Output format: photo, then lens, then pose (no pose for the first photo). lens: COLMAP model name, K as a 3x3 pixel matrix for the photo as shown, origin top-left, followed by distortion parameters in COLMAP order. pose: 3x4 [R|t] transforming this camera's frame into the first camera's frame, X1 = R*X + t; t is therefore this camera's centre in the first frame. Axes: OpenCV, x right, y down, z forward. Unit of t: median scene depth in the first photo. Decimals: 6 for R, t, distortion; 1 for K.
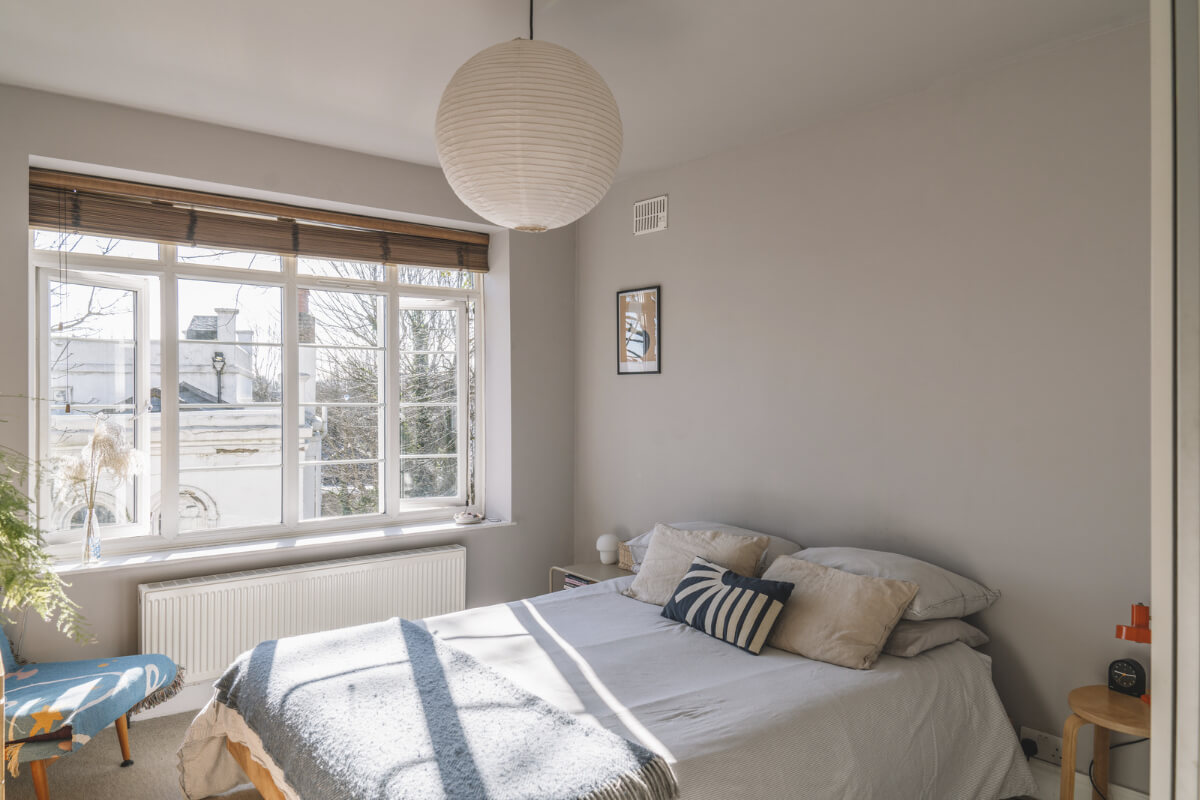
lens RADIAL K [[834.2, 0, 600.0], [0, 834.2, 400.0], [0, 0, 1]] dist [0.002310, -0.006529]
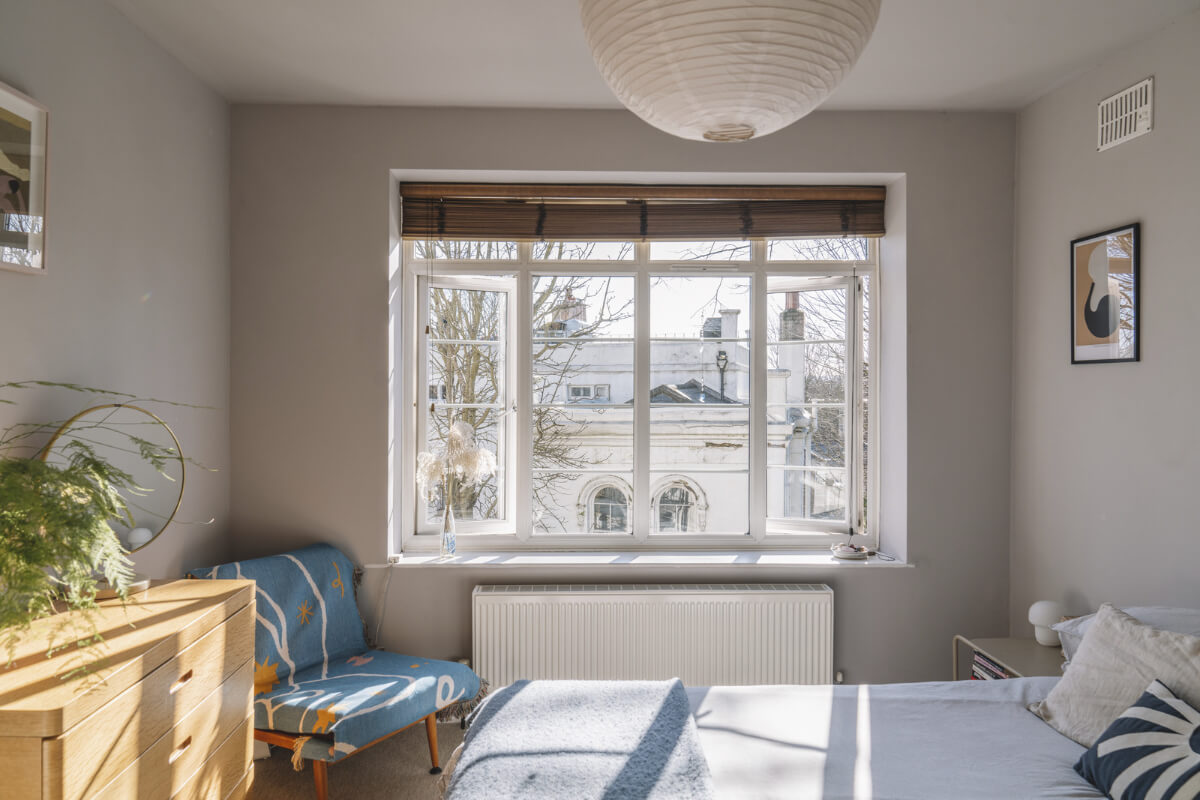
lens RADIAL K [[802.5, 0, 600.0], [0, 802.5, 400.0], [0, 0, 1]] dist [0.050946, -0.057643]
pose [[0.797297, 0.006635, -0.603551, 0.132564], [-0.002598, 0.999968, 0.007560, -0.007093], [0.603582, -0.004460, 0.797289, 0.296021]]
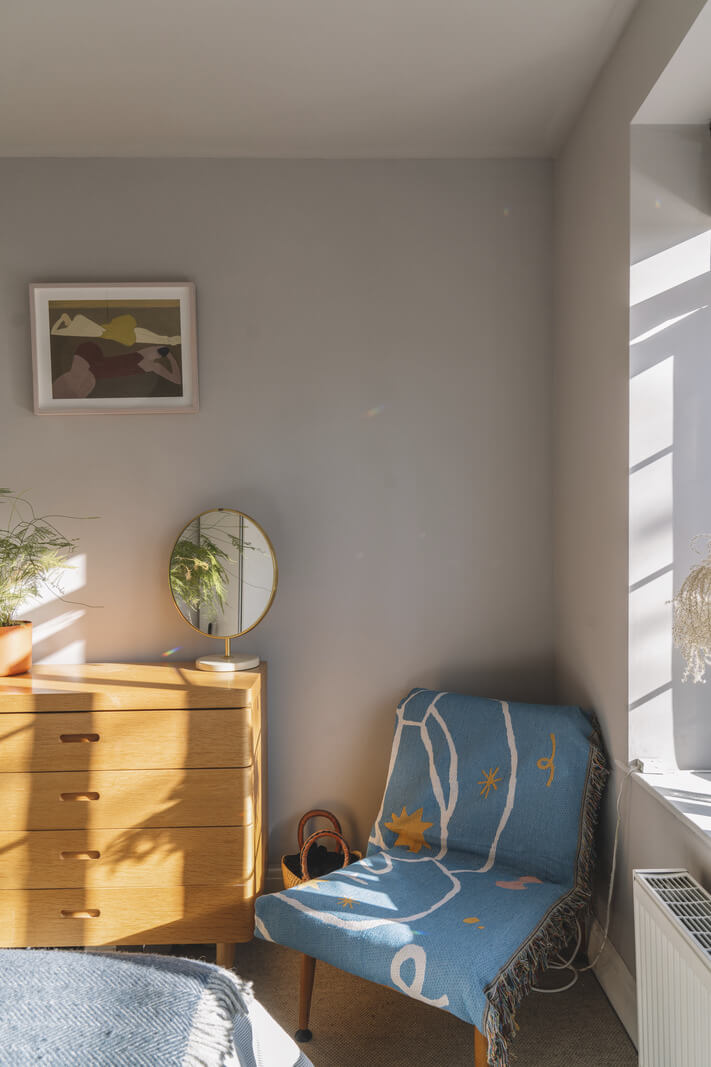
lens RADIAL K [[713.5, 0, 355.5], [0, 713.5, 533.5], [0, 0, 1]] dist [0.050946, -0.057643]
pose [[-0.628227, -0.014070, -0.777903, -0.098277], [-0.005668, 0.999893, -0.013508, 0.031210], [0.778009, -0.004076, -0.628239, 1.033575]]
